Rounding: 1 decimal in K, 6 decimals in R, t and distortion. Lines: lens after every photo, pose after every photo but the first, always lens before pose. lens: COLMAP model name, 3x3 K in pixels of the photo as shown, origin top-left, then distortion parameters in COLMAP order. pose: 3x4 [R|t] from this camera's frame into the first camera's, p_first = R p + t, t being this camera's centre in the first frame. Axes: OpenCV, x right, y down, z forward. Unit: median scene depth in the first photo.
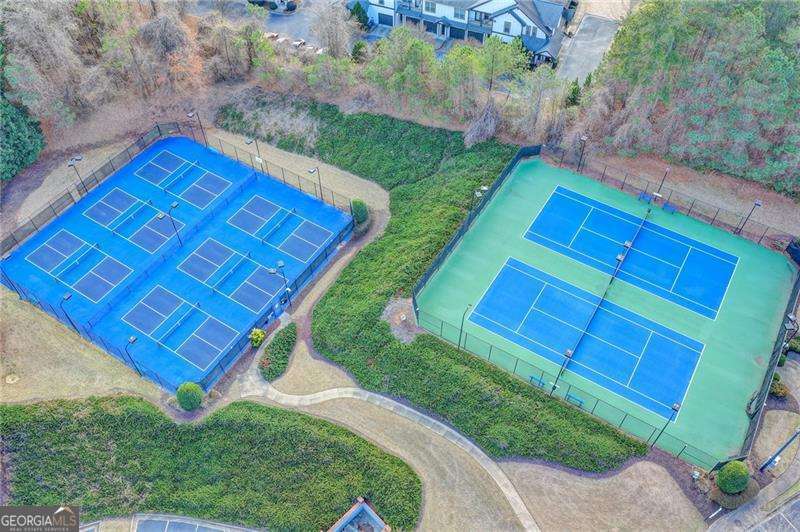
lens RADIAL K [[670.3, 0, 399.5], [0, 670.3, 271.4], [0, 0, 1]] dist [-0.016241, 0.041339]
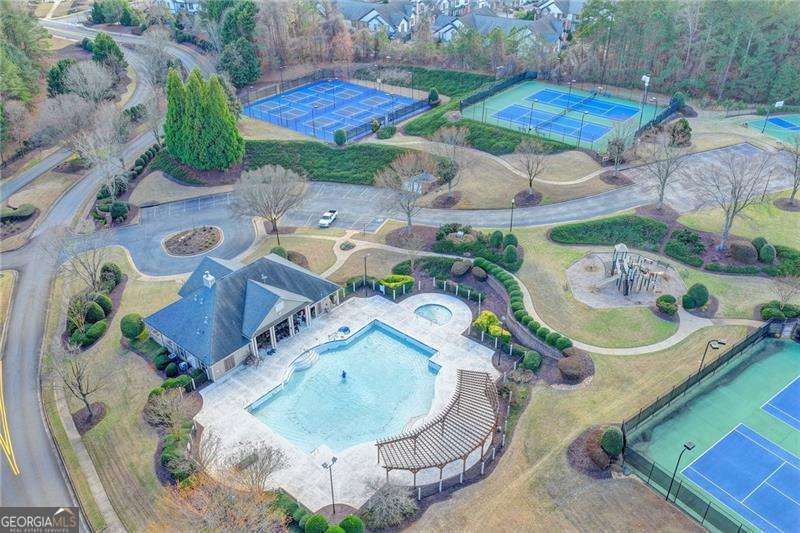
lens RADIAL K [[670.3, 0, 401.2], [0, 670.3, 266.6], [0, 0, 1]] dist [-0.016241, 0.041339]
pose [[0.993360, 0.060161, -0.098066, 0.056929], [-0.088834, 0.942735, -0.321497, 0.911231], [0.073109, 0.328073, 0.941819, -0.541441]]
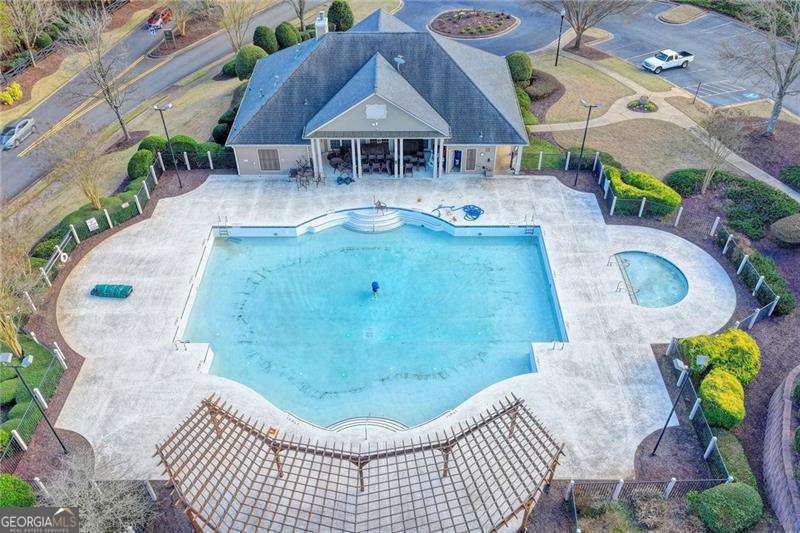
lens RADIAL K [[670.3, 0, 405.8], [0, 670.3, 266.4], [0, 0, 1]] dist [-0.016241, 0.041339]
pose [[0.554712, 0.553794, -0.620972, 0.203653], [-0.645615, 0.757268, 0.098620, 0.701462], [0.524858, 0.346203, 0.777604, -0.000630]]
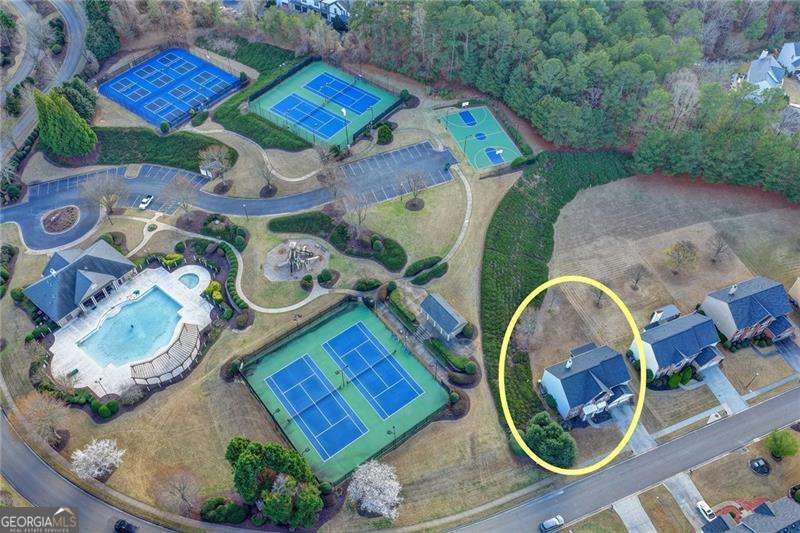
lens RADIAL K [[670.3, 0, 403.7], [0, 670.3, 266.7], [0, 0, 1]] dist [-0.016241, 0.041339]
pose [[0.995124, 0.078326, -0.059936, 0.709037], [-0.080028, 0.996440, -0.026525, 0.606447], [0.057645, 0.031192, 0.997850, -1.356864]]
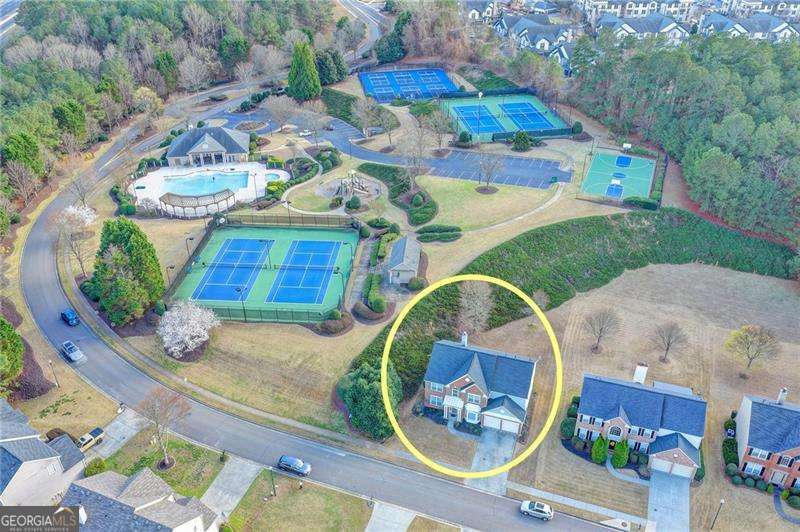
lens RADIAL K [[670.3, 0, 399.4], [0, 670.3, 263.8], [0, 0, 1]] dist [-0.016241, 0.041339]
pose [[0.669114, 0.393775, -0.630260, 1.627983], [-0.575961, 0.810712, -0.104950, 0.841093], [0.469633, 0.433229, 0.769258, -0.788403]]
